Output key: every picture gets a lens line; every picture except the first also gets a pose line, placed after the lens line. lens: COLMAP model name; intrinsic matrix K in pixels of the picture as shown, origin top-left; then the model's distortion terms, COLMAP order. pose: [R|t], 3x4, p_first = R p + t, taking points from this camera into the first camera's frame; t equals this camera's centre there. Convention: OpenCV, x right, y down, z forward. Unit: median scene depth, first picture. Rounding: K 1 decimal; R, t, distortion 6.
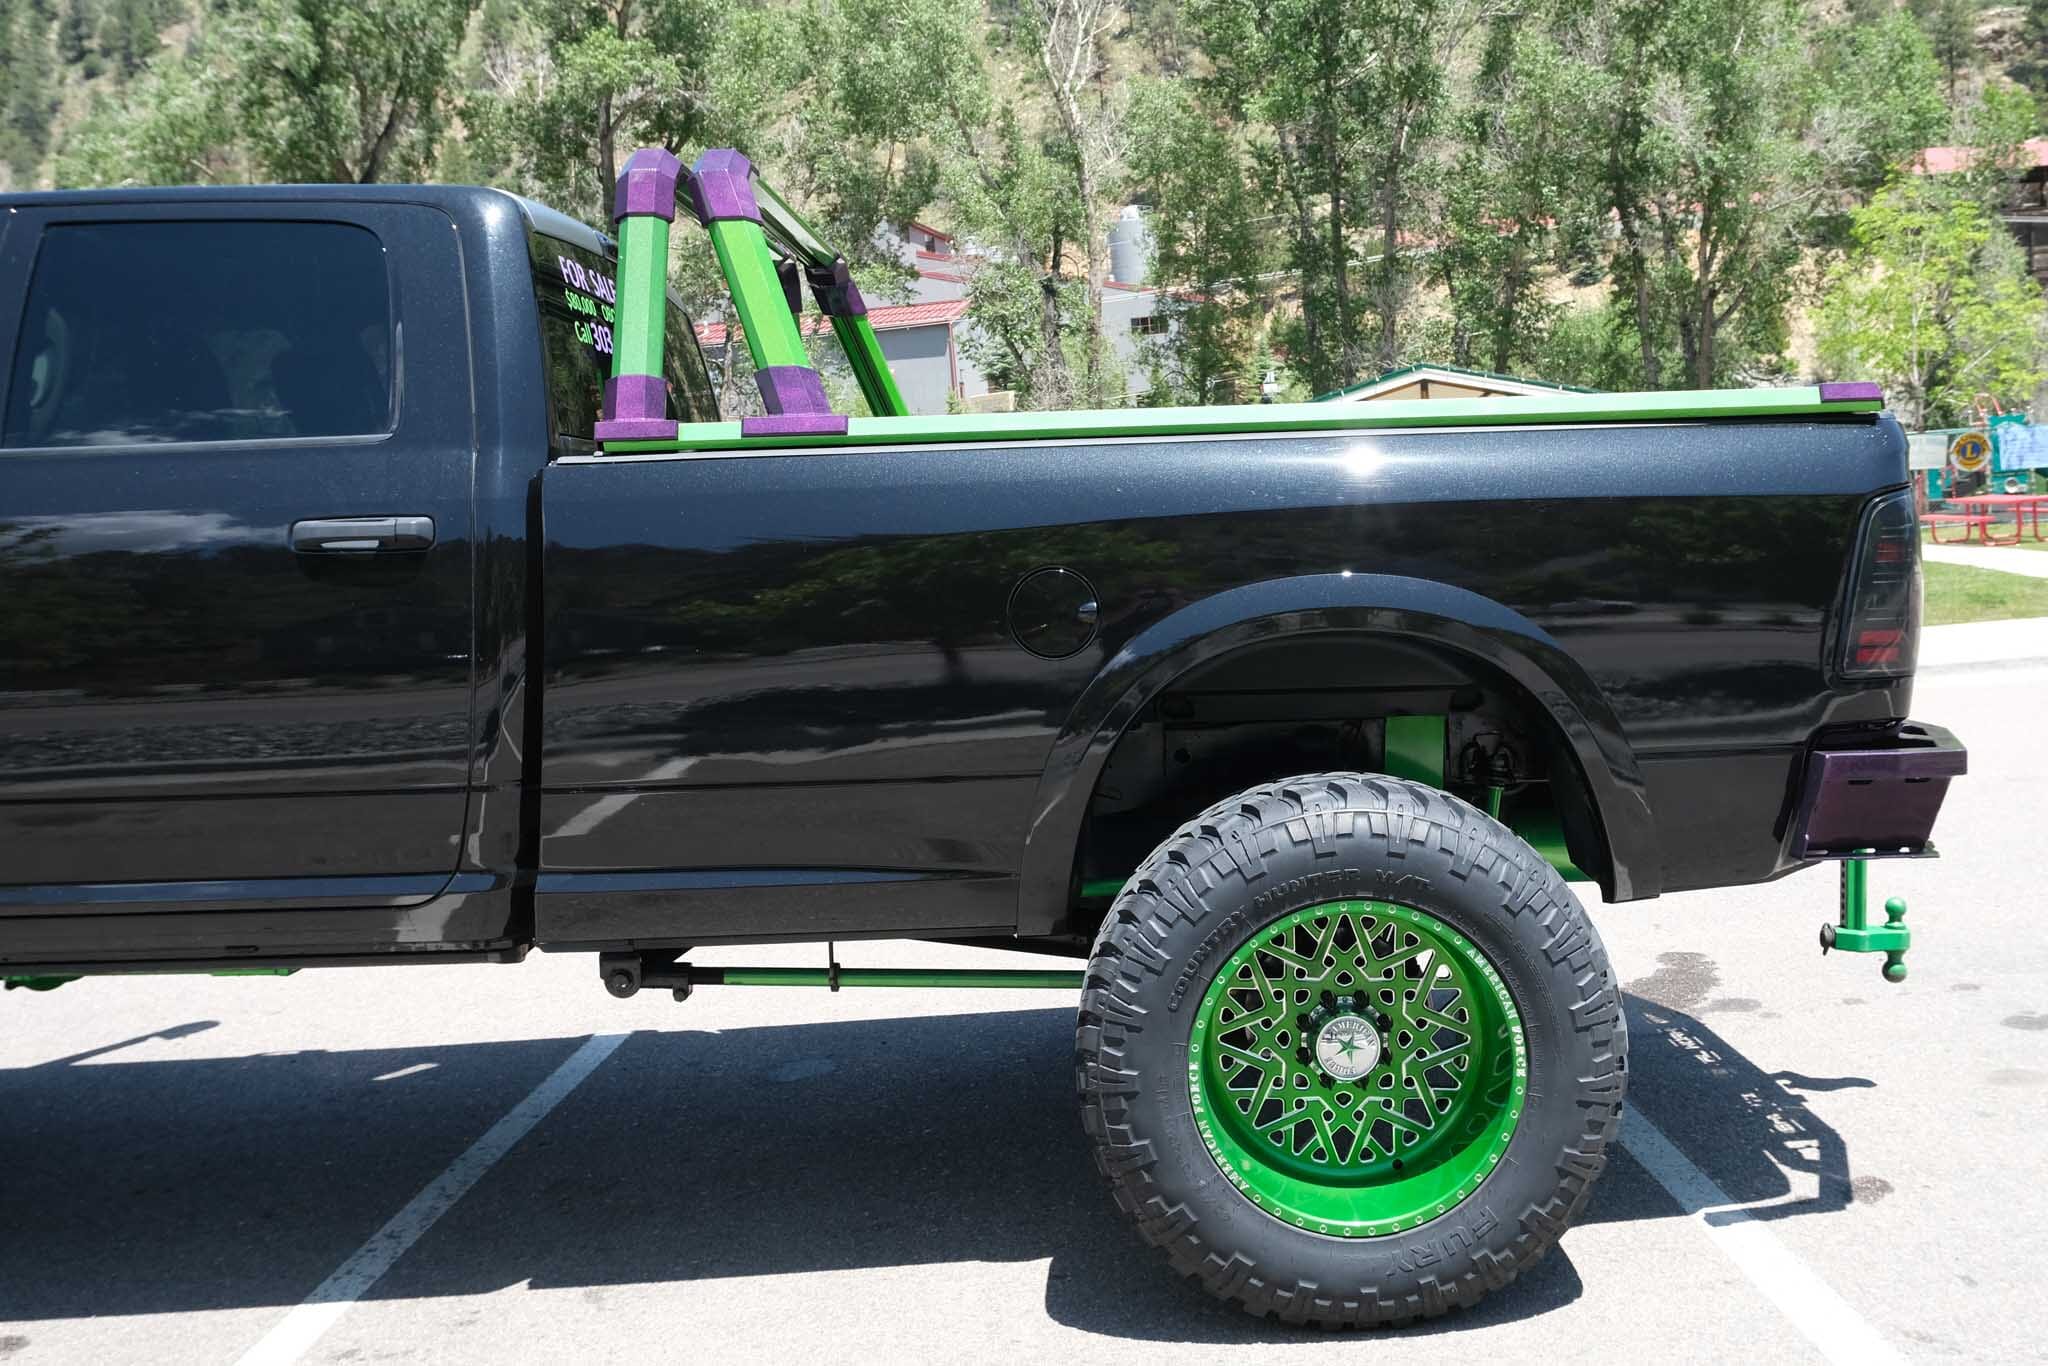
lens RADIAL K [[2048.8, 0, 1024.0], [0, 2048.8, 683.0], [0, 0, 1]] dist [-0.004343, -0.001923]
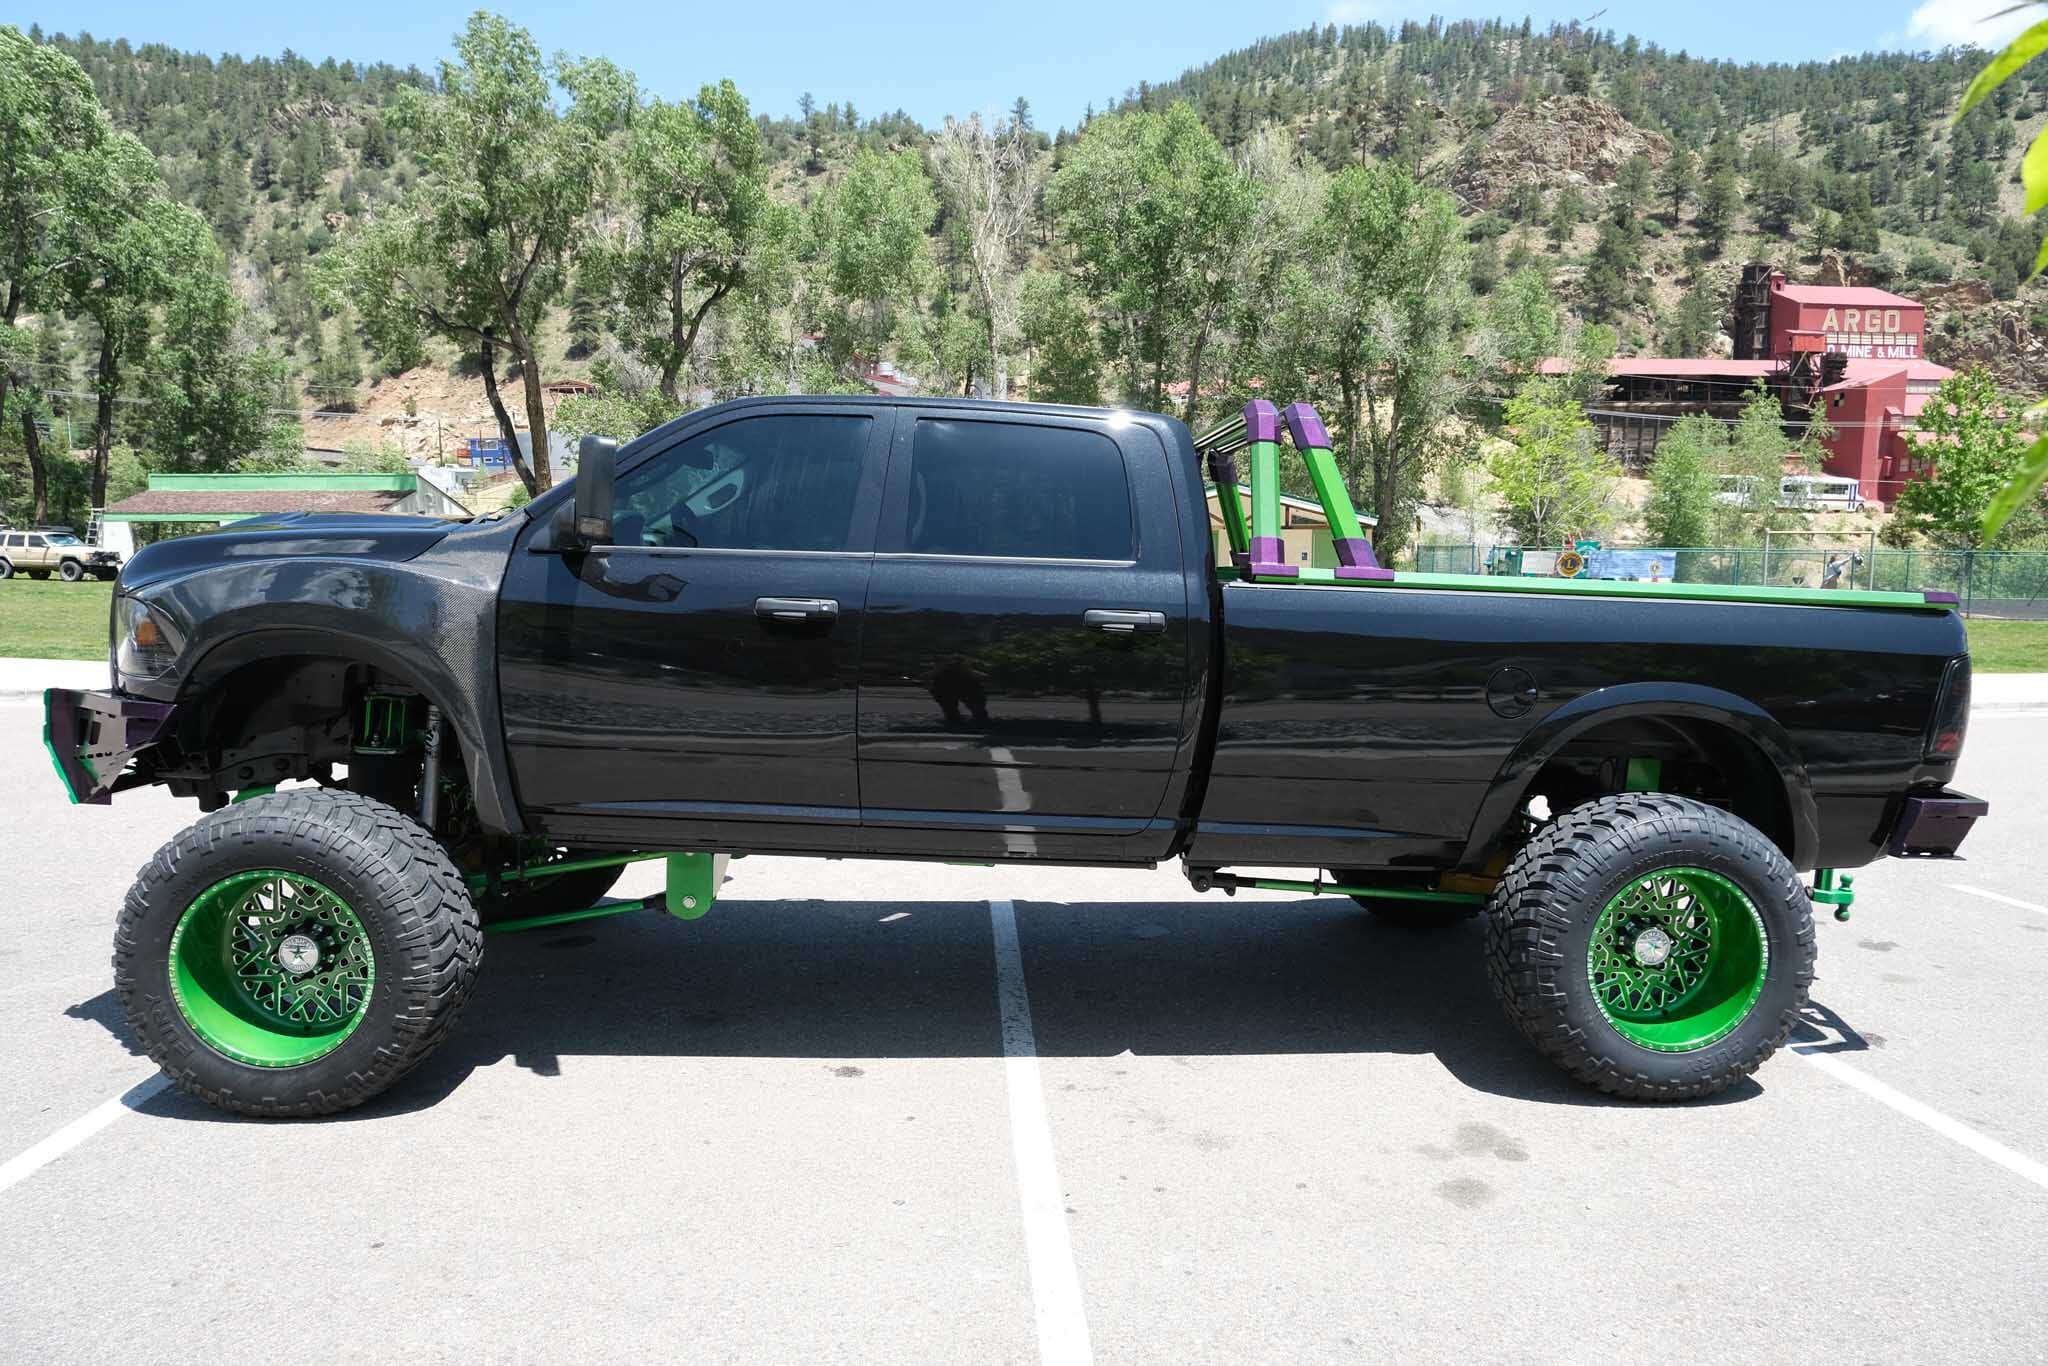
lens RADIAL K [[1340.4, 0, 1023.7], [0, 1340.4, 741.2], [0, 0, 1]] dist [-0.002639, -0.000313]
pose [[0.995868, 0.066005, 0.062369, -0.464362], [-0.069128, 0.996388, 0.049315, -0.020704], [-0.058889, -0.053422, 0.996834, -0.124313]]
